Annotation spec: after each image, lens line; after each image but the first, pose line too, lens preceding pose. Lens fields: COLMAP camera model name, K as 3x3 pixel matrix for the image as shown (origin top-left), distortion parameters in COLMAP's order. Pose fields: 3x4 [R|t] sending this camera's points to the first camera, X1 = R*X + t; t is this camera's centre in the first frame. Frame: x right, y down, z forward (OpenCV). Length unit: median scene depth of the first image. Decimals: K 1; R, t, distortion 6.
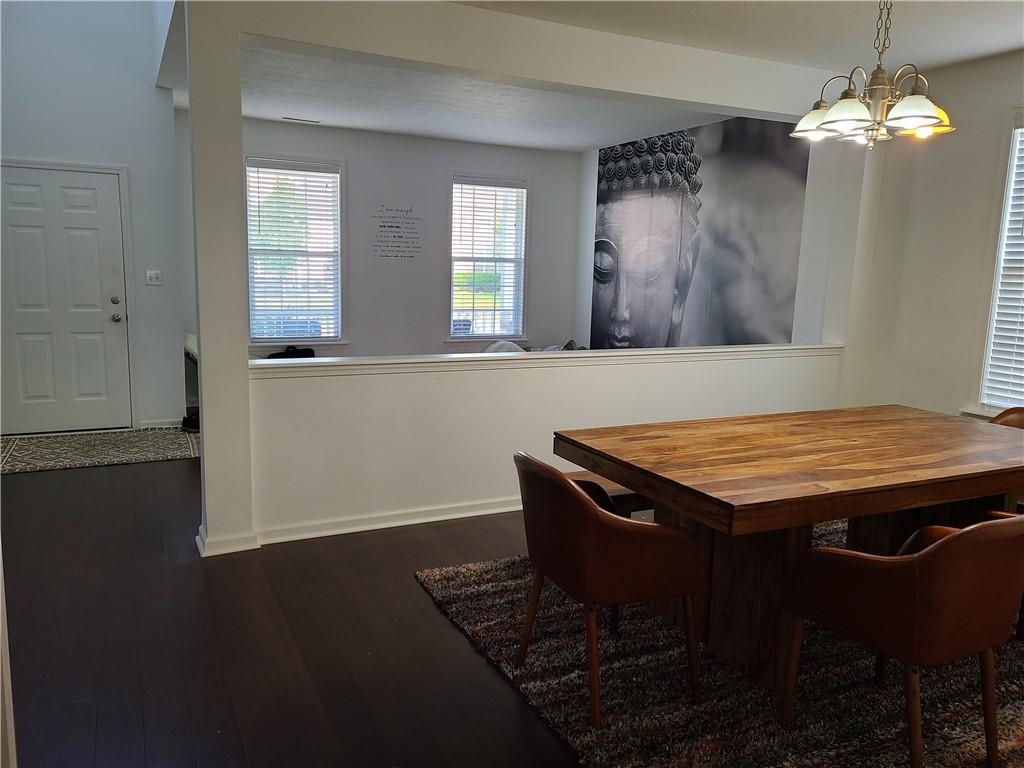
lens RADIAL K [[770.5, 0, 513.2], [0, 770.5, 389.9], [0, 0, 1]] dist [0.059592, -0.050553]
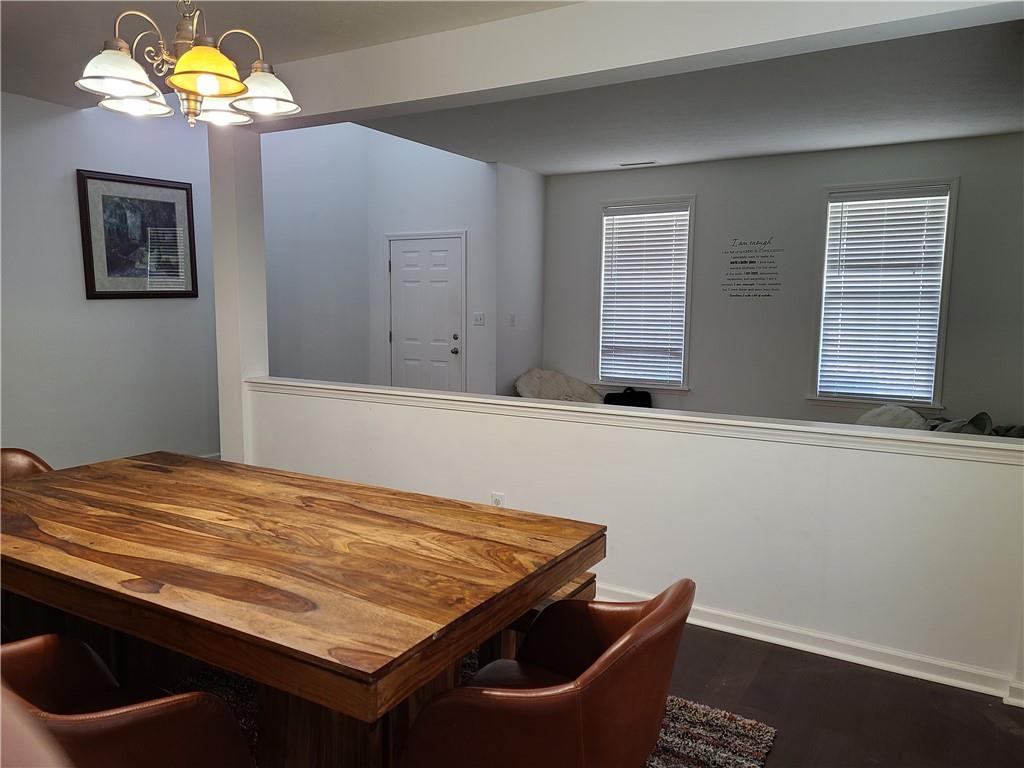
lens RADIAL K [[770.5, 0, 513.7], [0, 770.5, 381.3], [0, 0, 1]] dist [0.059592, -0.050553]
pose [[0.523132, 0.068918, -0.849460, 0.465330], [-0.131181, 0.991358, -0.000356, -0.042772], [0.842095, 0.111619, 0.527652, 0.333444]]
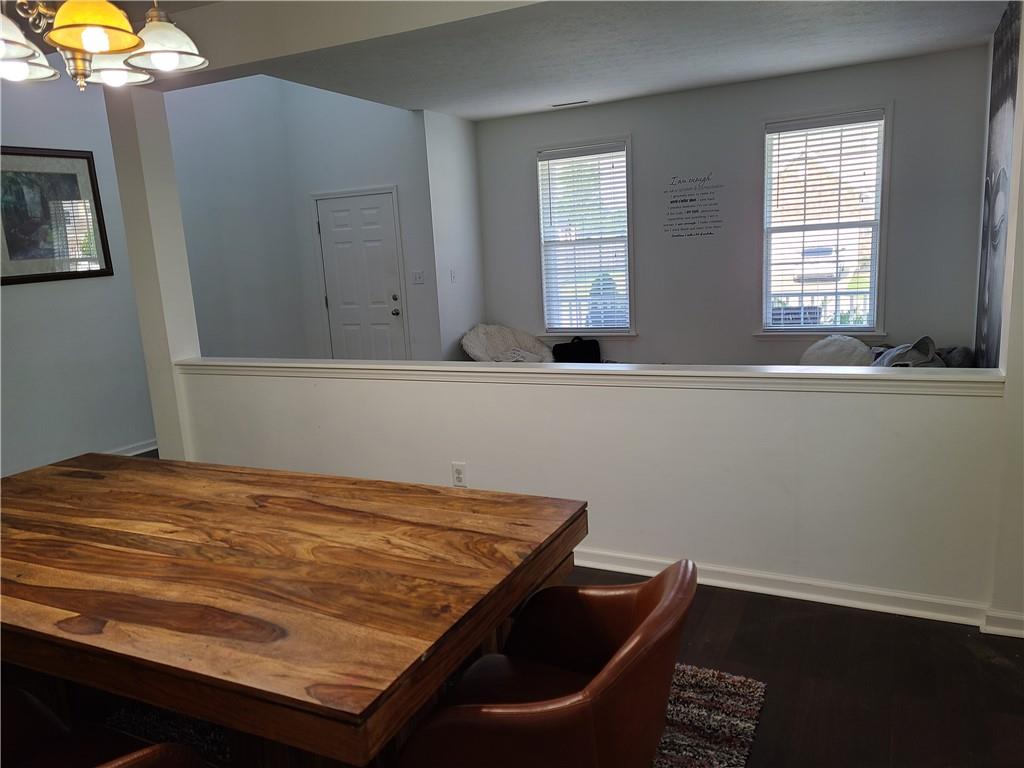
lens RADIAL K [[770.5, 0, 510.9], [0, 770.5, 384.2], [0, 0, 1]] dist [0.059592, -0.050553]
pose [[0.589135, 0.082836, -0.803778, 0.443095], [-0.056578, 0.996519, 0.061230, -0.049578], [0.806052, 0.009403, 0.591770, 0.337802]]
